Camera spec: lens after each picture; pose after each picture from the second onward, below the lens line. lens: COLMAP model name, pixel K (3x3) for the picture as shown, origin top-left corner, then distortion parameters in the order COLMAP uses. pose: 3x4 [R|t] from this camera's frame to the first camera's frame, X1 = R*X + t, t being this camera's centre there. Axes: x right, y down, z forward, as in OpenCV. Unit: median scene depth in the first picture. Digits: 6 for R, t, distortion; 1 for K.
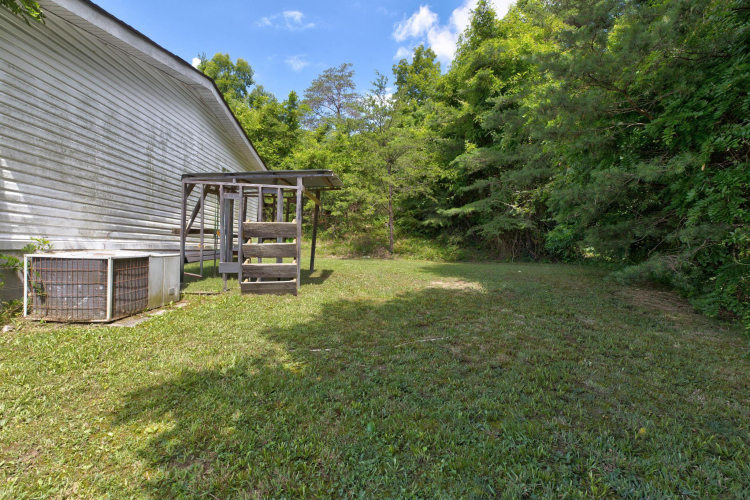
lens RADIAL K [[349.1, 0, 374.5], [0, 349.1, 249.6], [0, 0, 1]] dist [-0.011212, 0.002818]
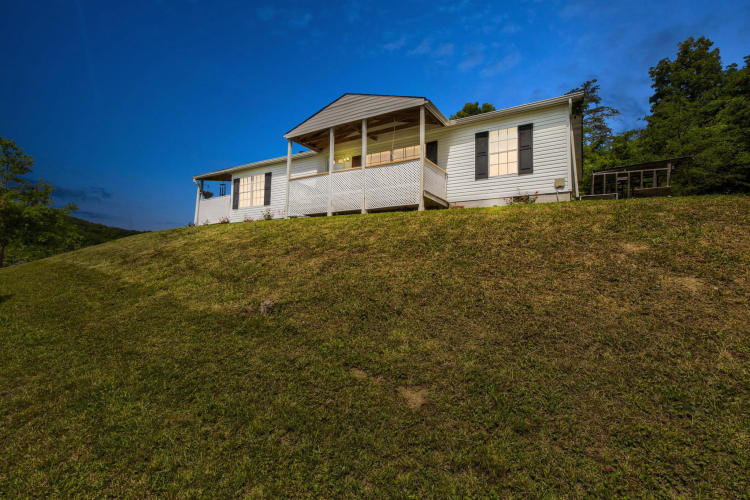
lens RADIAL K [[349.1, 0, 370.6], [0, 349.1, 252.0], [0, 0, 1]] dist [-0.011212, 0.002818]
pose [[0.828159, -0.024376, -0.559963, -0.061870], [-0.020097, 0.997120, -0.073129, 0.052580], [0.560133, 0.071816, 0.825284, -0.167246]]
